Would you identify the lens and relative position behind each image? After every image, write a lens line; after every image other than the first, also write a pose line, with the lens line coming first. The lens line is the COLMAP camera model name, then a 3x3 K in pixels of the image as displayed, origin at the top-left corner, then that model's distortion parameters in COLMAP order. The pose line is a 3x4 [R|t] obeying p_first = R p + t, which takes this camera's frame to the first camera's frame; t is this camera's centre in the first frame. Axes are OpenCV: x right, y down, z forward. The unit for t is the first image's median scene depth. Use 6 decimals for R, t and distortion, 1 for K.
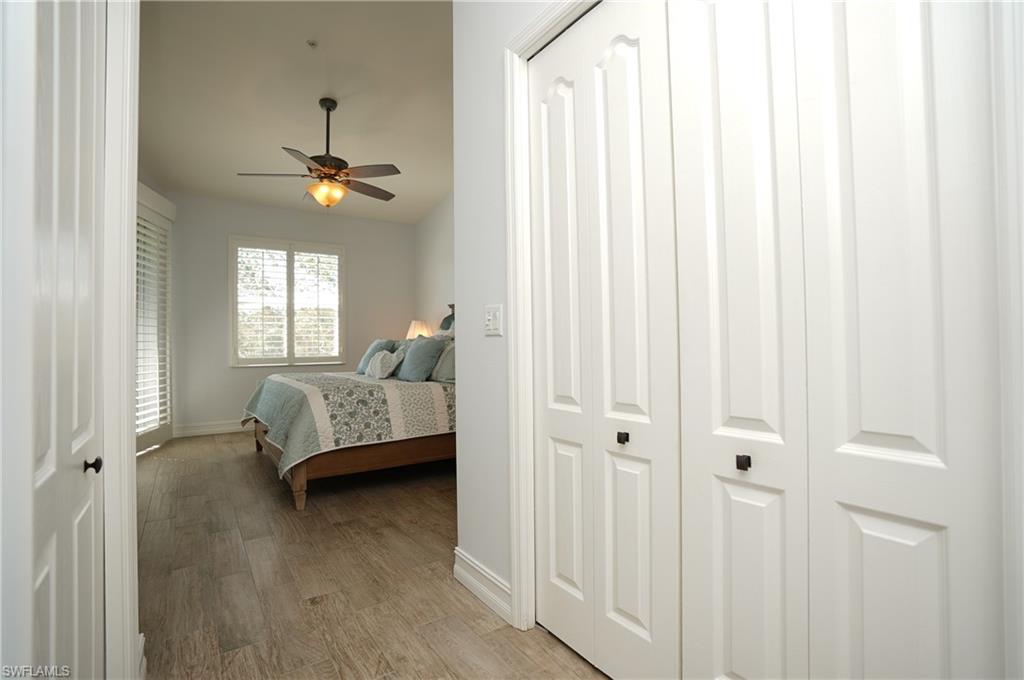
lens RADIAL K [[473.4, 0, 516.4], [0, 473.4, 337.2], [0, 0, 1]] dist [-0.068407, 0.026555]
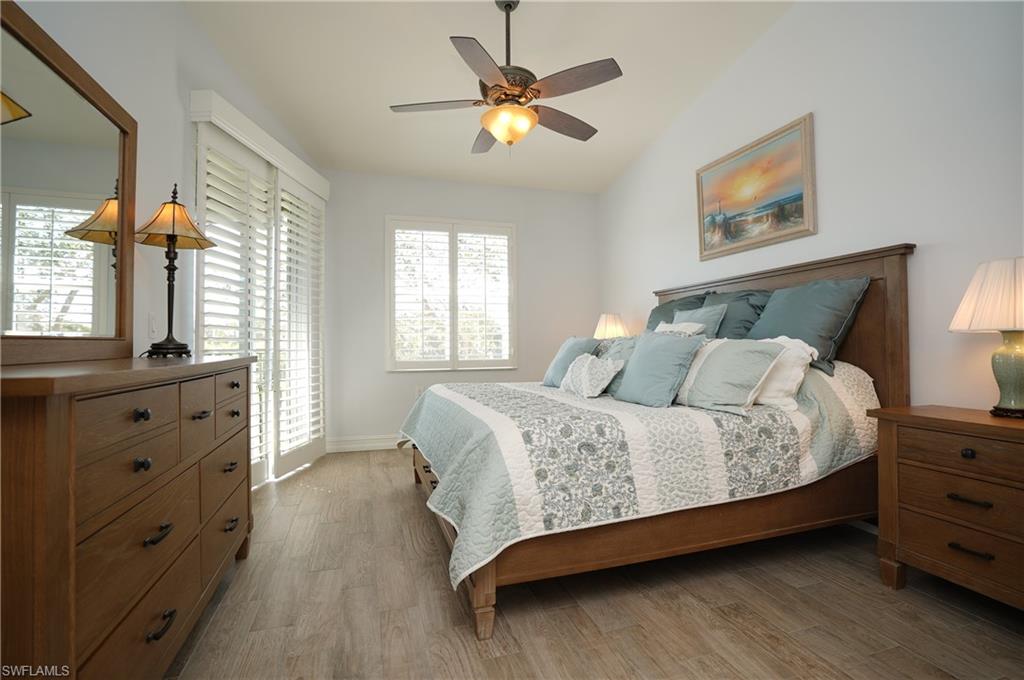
lens RADIAL K [[473.4, 0, 516.4], [0, 473.4, 337.2], [0, 0, 1]] dist [-0.068407, 0.026555]
pose [[0.954709, -0.002182, -0.297533, -0.190843], [0.001342, 0.999995, -0.003029, 0.006809], [0.297538, 0.002492, 0.954707, 0.346083]]
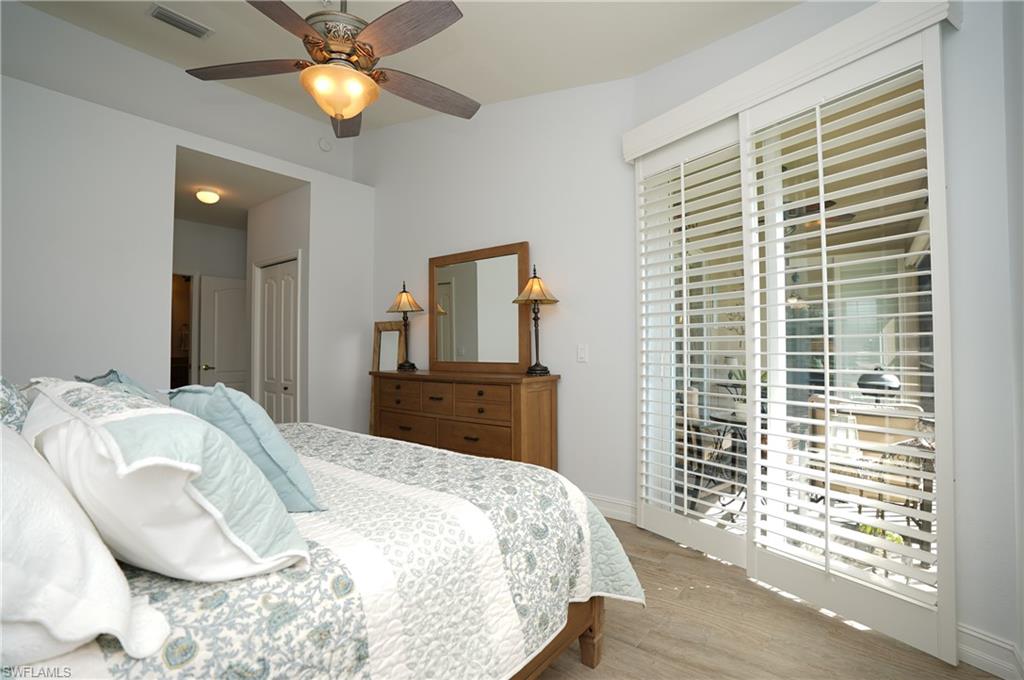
lens RADIAL K [[473.4, 0, 516.4], [0, 473.4, 337.2], [0, 0, 1]] dist [-0.068407, 0.026555]
pose [[-0.954917, 0.021413, -0.296098, -0.433451], [0.026552, 0.999558, -0.013344, -0.031038], [0.295682, -0.020605, -0.955064, 1.543645]]
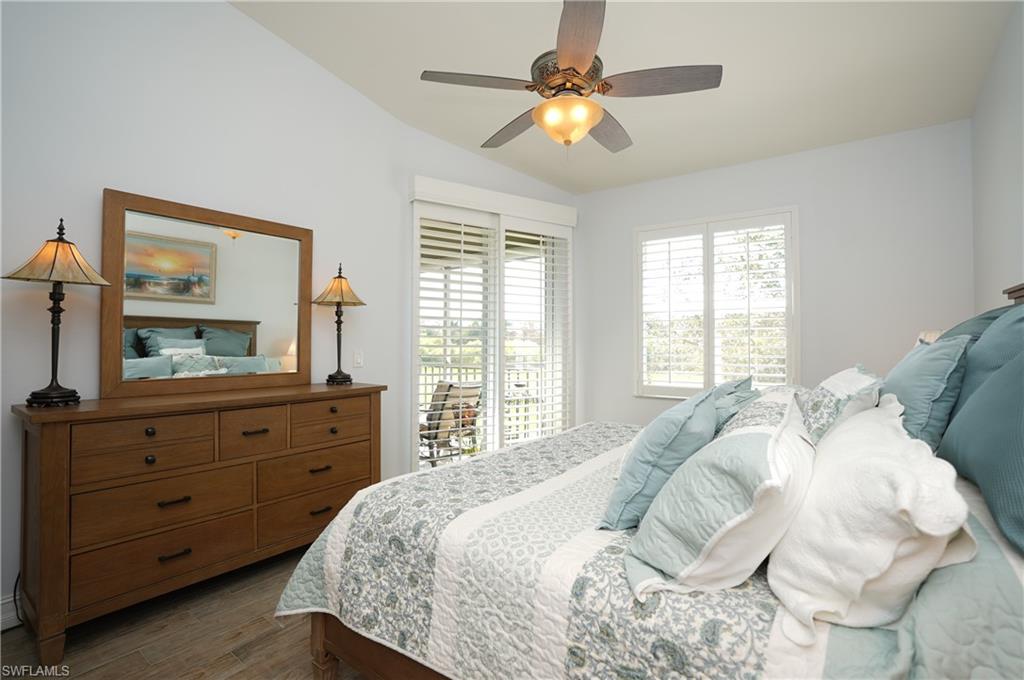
lens RADIAL K [[473.4, 0, 516.4], [0, 473.4, 337.2], [0, 0, 1]] dist [-0.068407, 0.026555]
pose [[0.317572, -0.002653, -0.948230, 0.108454], [0.003826, 0.999992, -0.001517, -0.047812], [0.948226, -0.003146, 0.317580, 0.764539]]
